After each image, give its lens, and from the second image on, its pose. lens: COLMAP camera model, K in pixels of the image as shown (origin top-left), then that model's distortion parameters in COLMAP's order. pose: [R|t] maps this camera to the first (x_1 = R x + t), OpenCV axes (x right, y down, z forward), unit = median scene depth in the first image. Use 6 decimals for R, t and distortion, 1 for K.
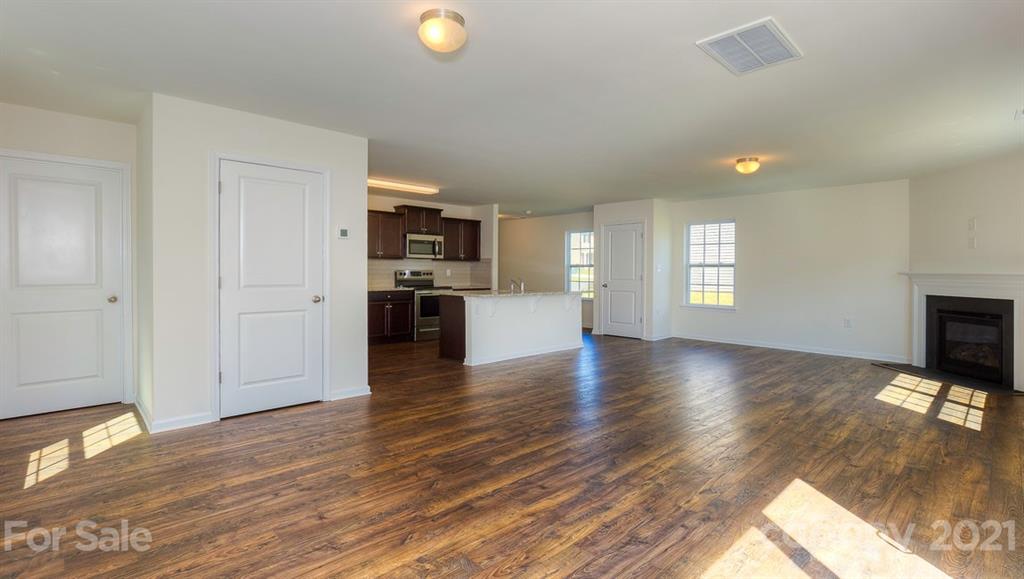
lens RADIAL K [[479.4, 0, 534.5], [0, 479.4, 274.5], [0, 0, 1]] dist [0.000289, -0.000435]
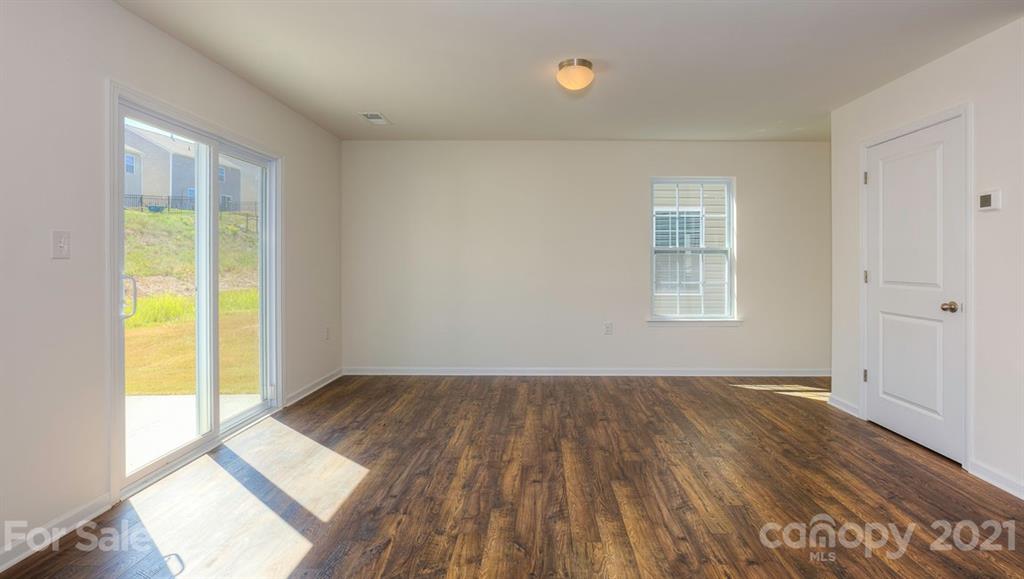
lens RADIAL K [[511.9, 0, 500.4], [0, 511.9, 264.8], [0, 0, 1]] dist [0.005965, 0.000666]
pose [[-0.780603, -0.006932, -0.624989, 0.737693], [-0.011839, 0.999923, 0.003696, -0.003548], [0.624915, 0.010284, -0.780625, 1.776271]]
